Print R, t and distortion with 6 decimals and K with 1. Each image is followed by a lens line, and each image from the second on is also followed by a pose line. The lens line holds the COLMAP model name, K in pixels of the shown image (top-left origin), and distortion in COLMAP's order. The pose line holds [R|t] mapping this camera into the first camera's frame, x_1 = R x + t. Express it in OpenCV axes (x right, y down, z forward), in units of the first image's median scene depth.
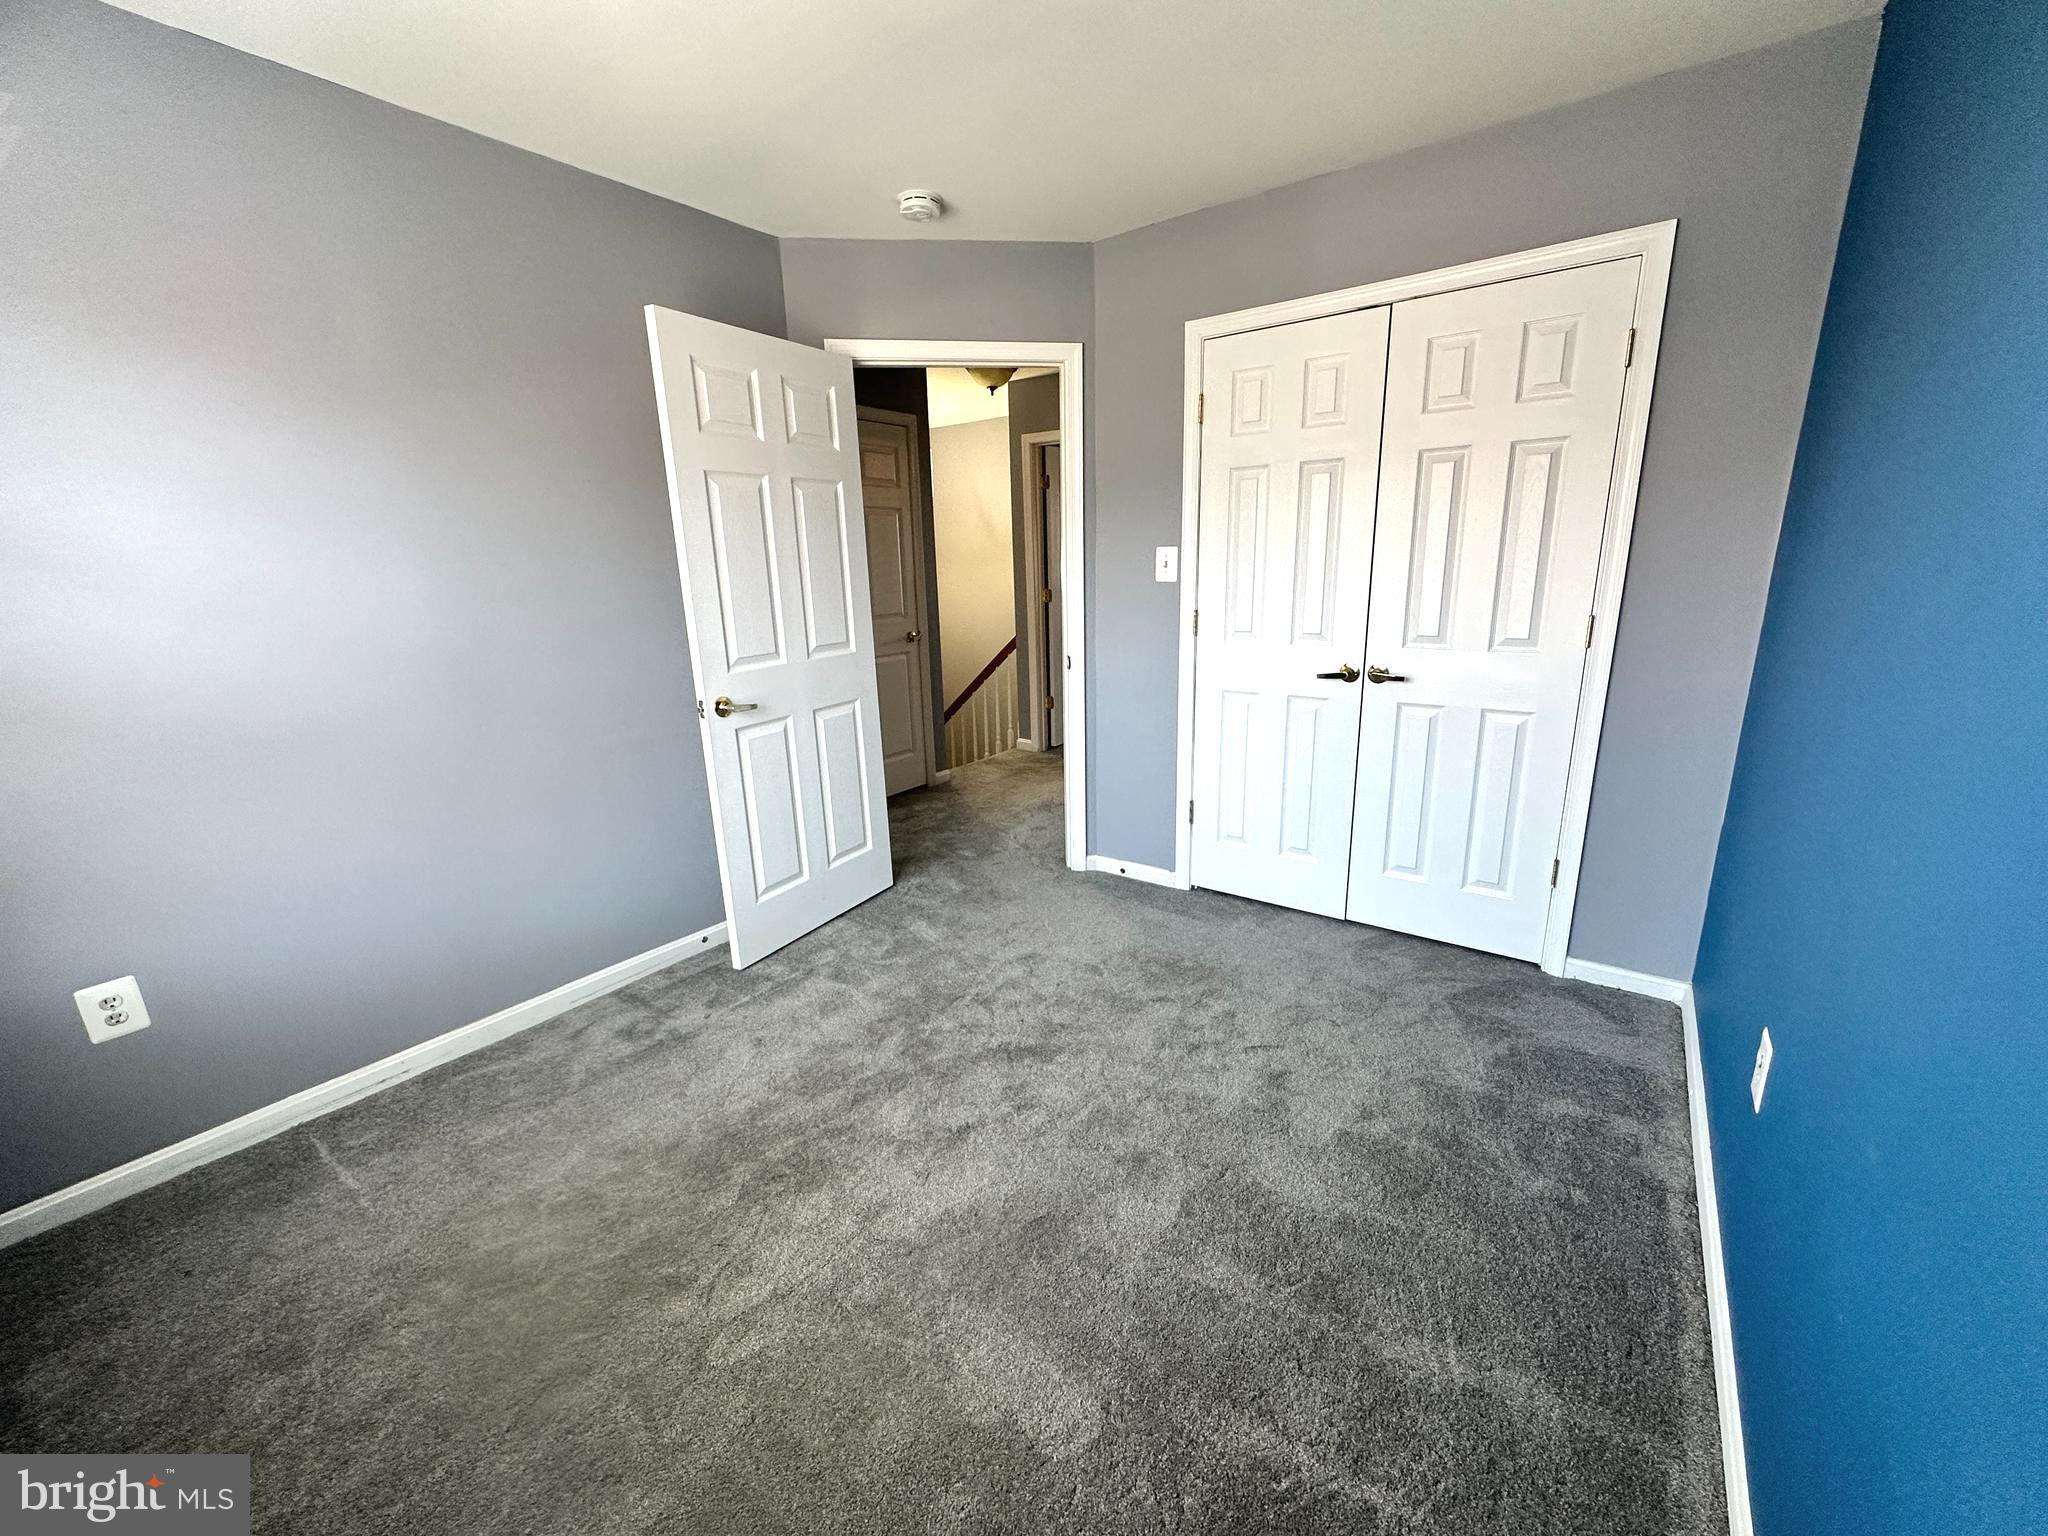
lens RADIAL K [[812.7, 0, 1024.0], [0, 812.7, 768.0], [0, 0, 1]] dist [-0.001434, 0.000032]
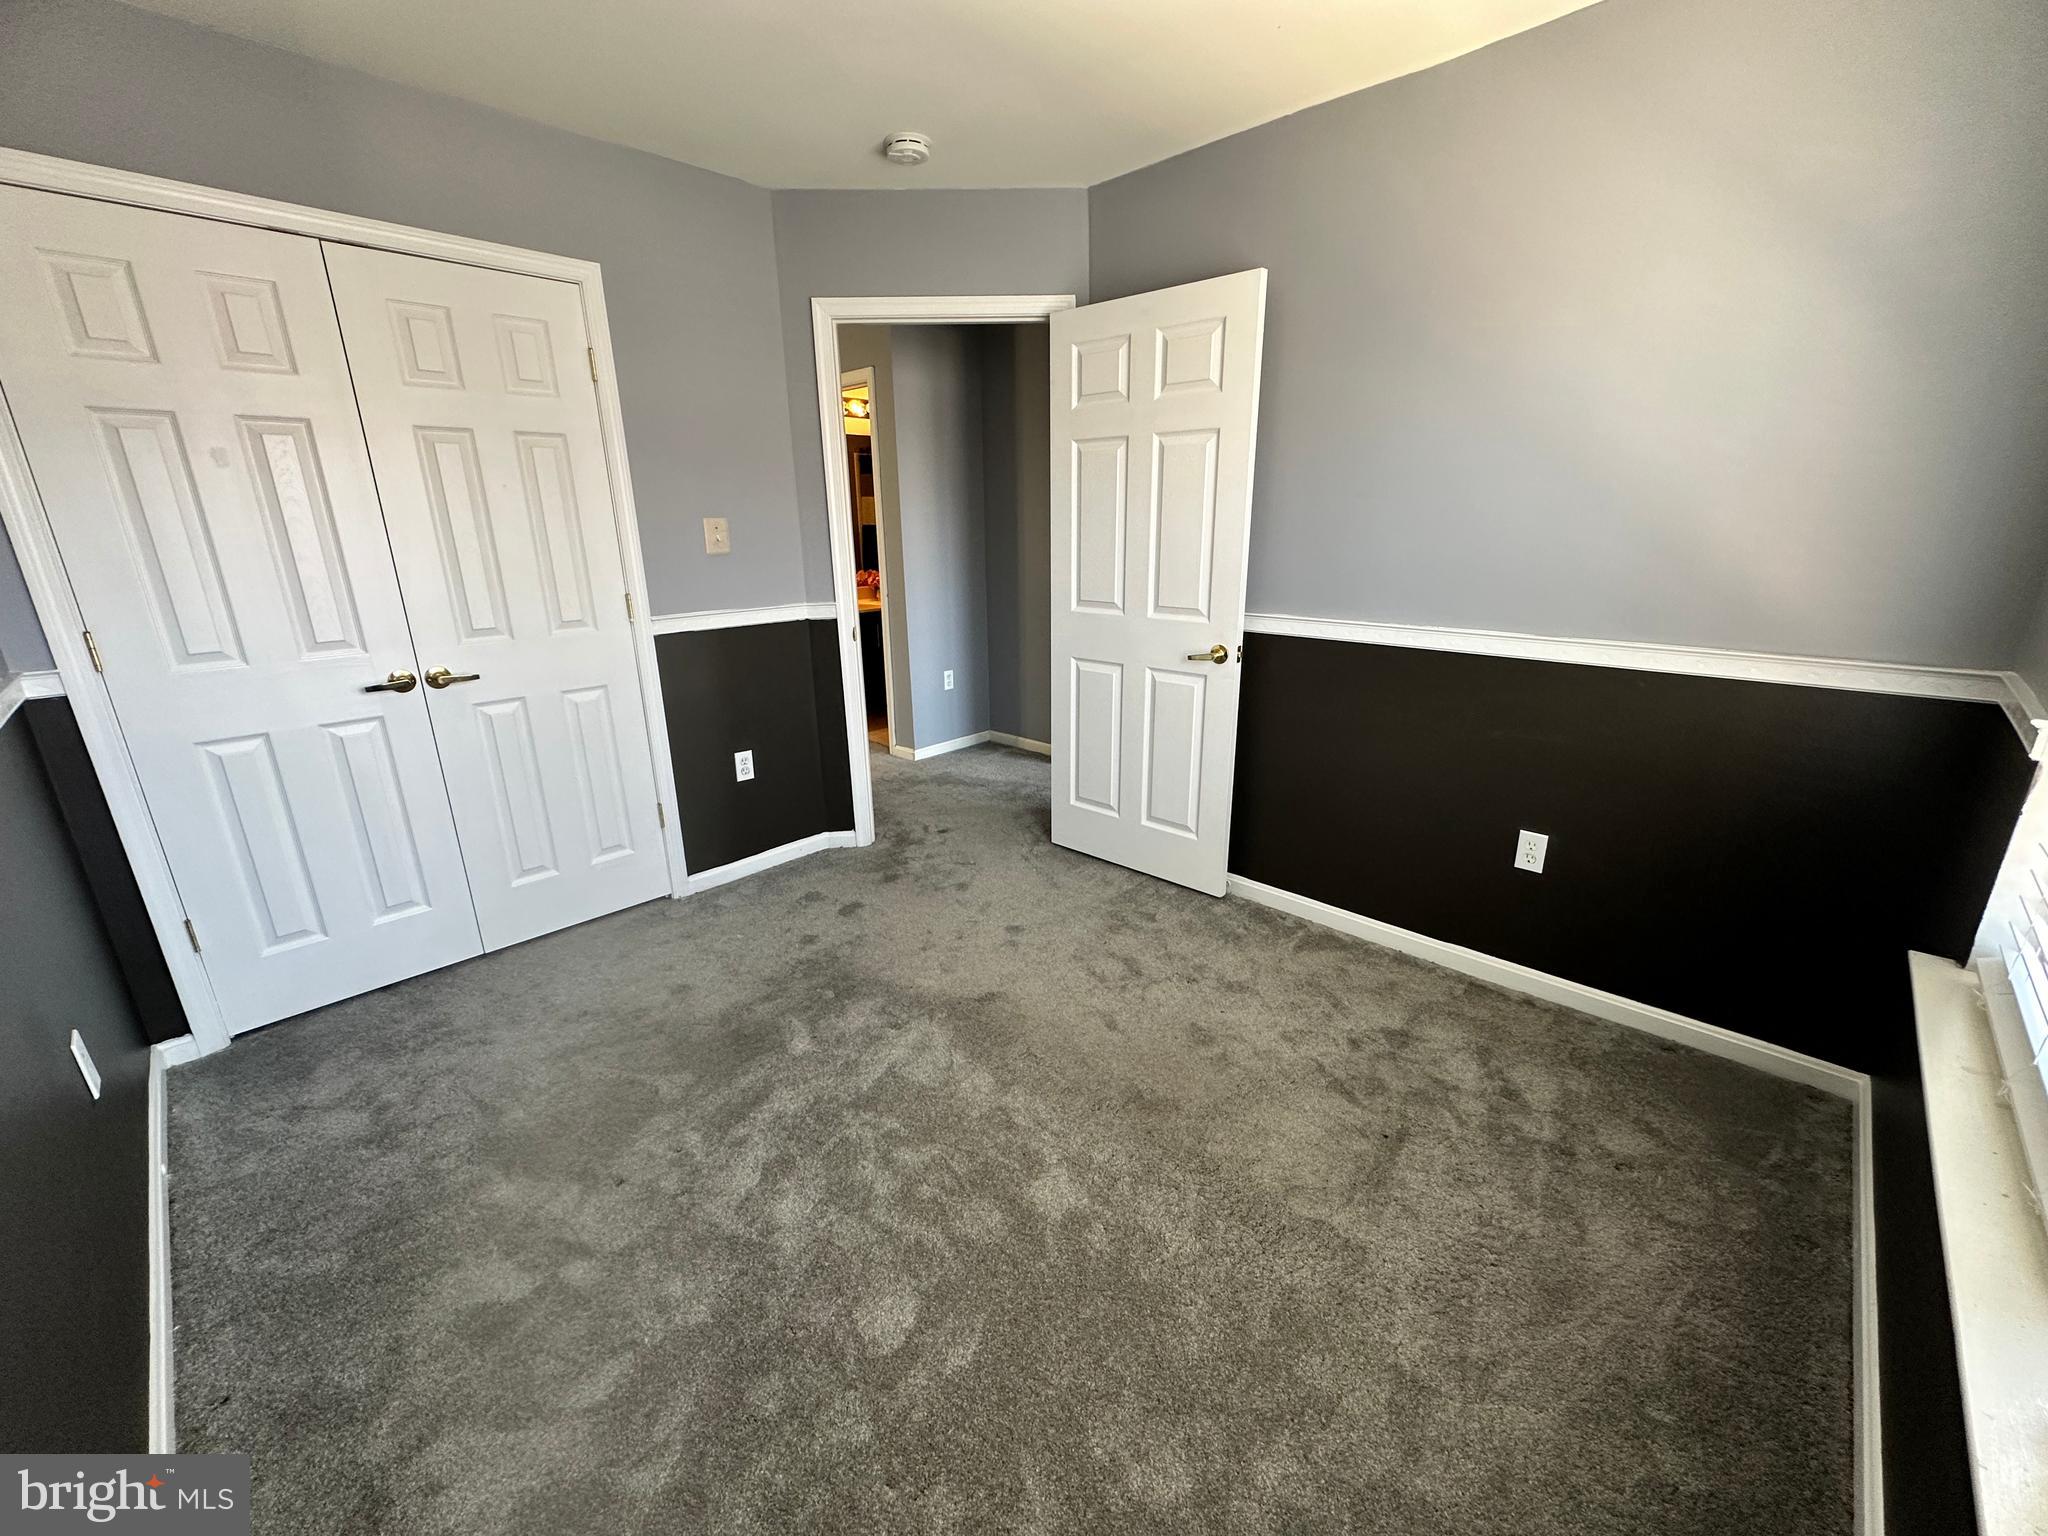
lens RADIAL K [[812.7, 0, 1024.0], [0, 812.7, 768.0], [0, 0, 1]] dist [-0.001434, 0.000032]
pose [[0.141701, -0.258845, 0.955468, -0.357380], [0.260426, 0.940955, 0.216291, -0.048689], [-0.955039, 0.218180, 0.200744, 0.242147]]
